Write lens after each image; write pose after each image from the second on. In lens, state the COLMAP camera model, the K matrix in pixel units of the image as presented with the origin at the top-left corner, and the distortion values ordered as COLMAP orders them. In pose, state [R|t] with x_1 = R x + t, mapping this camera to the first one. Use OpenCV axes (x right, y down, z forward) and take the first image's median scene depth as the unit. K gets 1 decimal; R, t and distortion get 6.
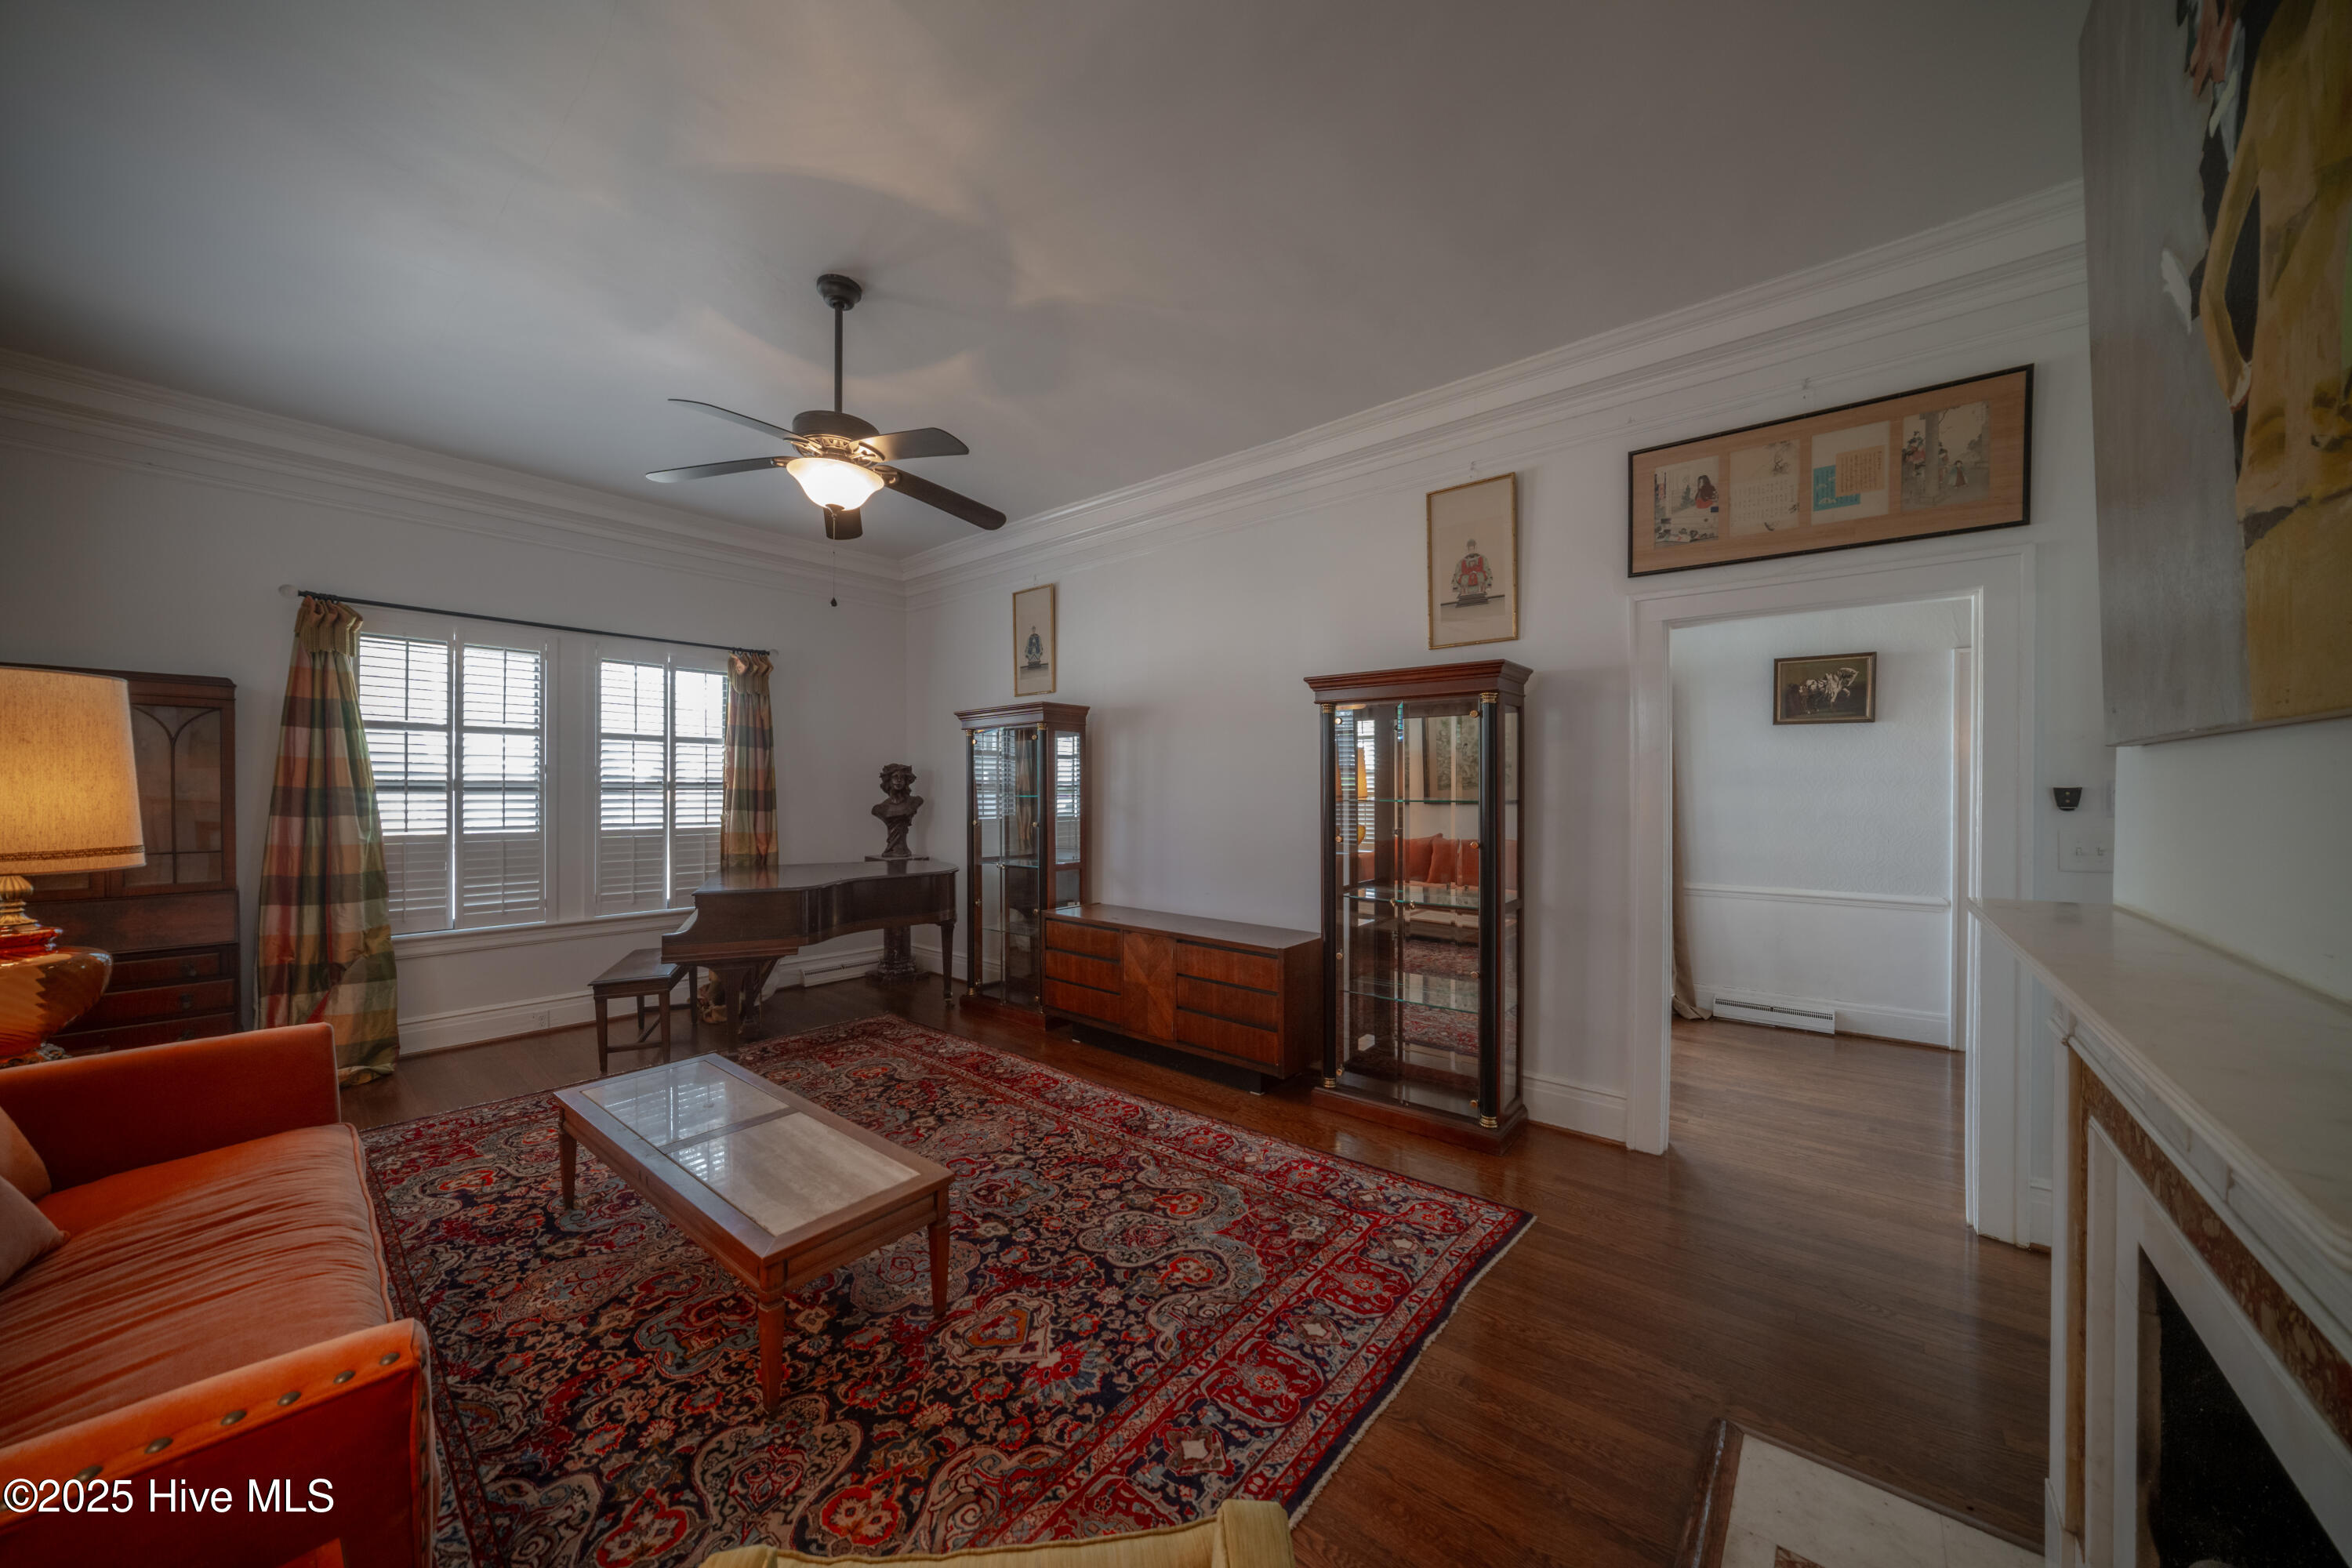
lens RADIAL K [[819.1, 0, 1181.0], [0, 819.1, 792.4], [0, 0, 1]] dist [-0.027520, 0.007070]
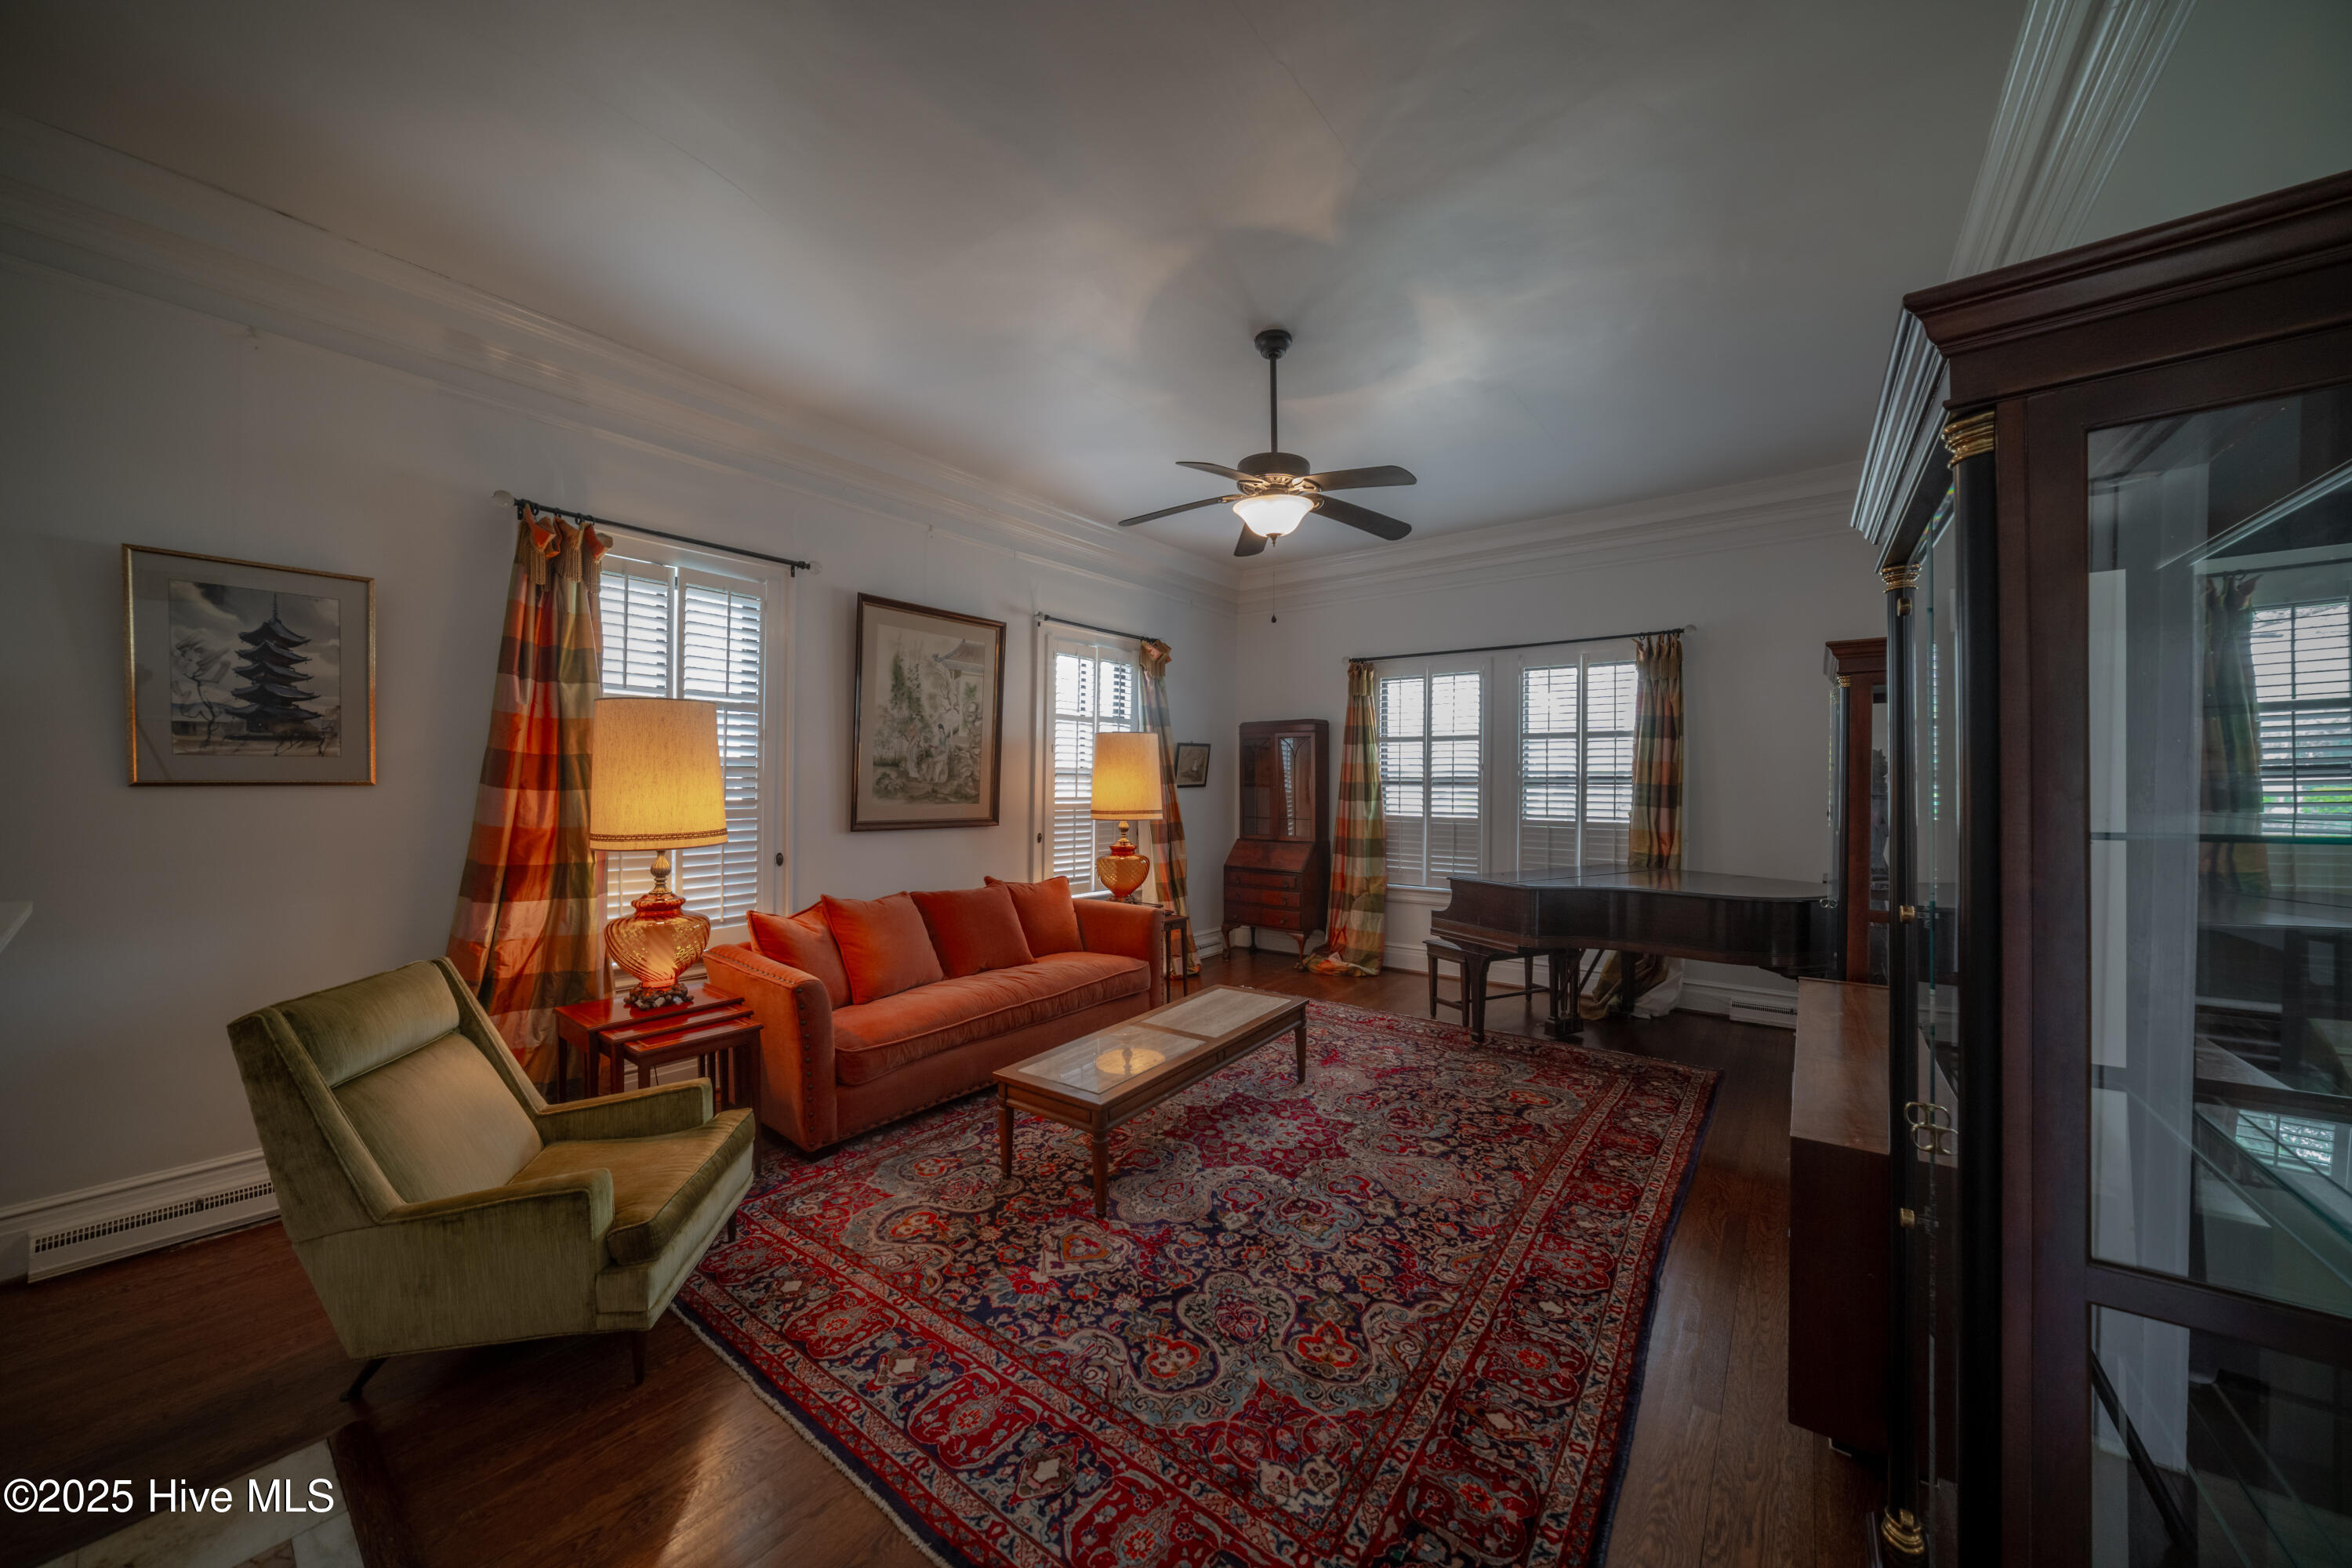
lens RADIAL K [[819.1, 0, 1181.0], [0, 819.1, 792.4], [0, 0, 1]] dist [-0.027520, 0.007070]
pose [[0.036009, 0.011284, -0.999288, 0.700706], [-0.003728, 0.999931, 0.011156, -0.004213], [0.999344, 0.003324, 0.036049, 0.814398]]
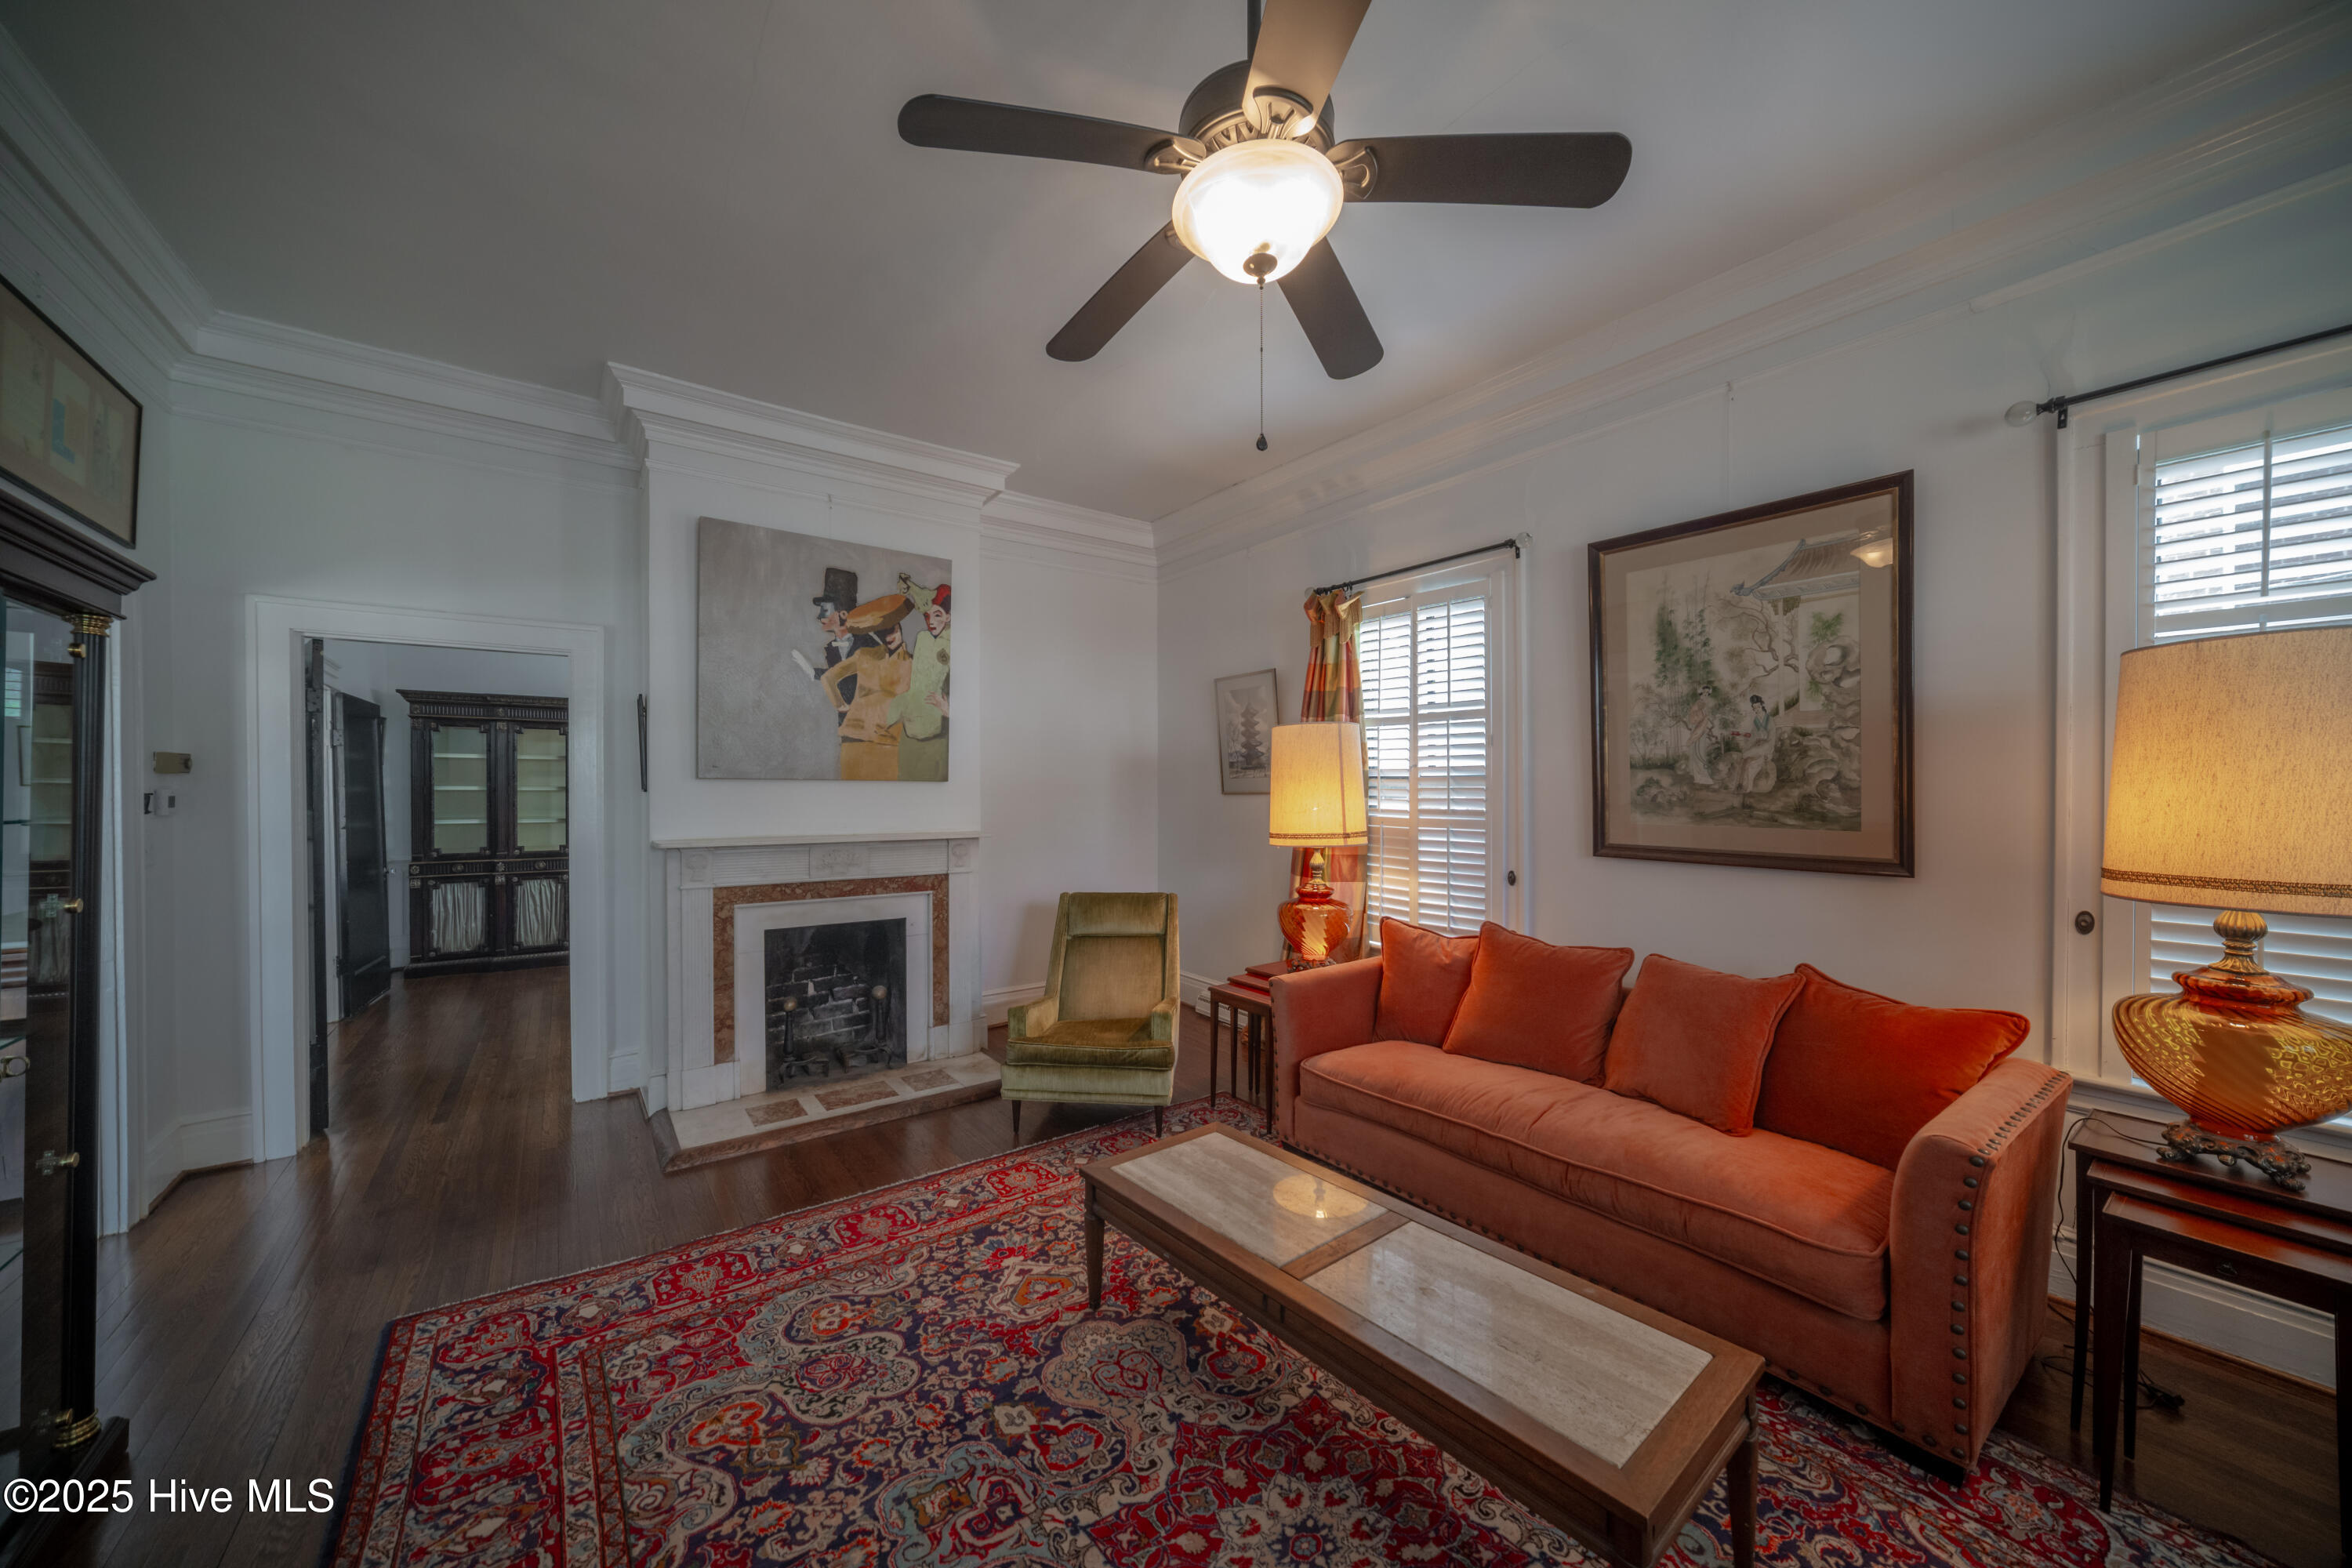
lens RADIAL K [[819.1, 0, 1181.0], [0, 819.1, 792.4], [0, 0, 1]] dist [-0.027520, 0.007070]
pose [[-0.973743, 0.000860, 0.227650, -0.485697], [0.001736, 0.999992, 0.003650, -0.008193], [-0.227645, 0.003949, -0.973736, 1.499711]]
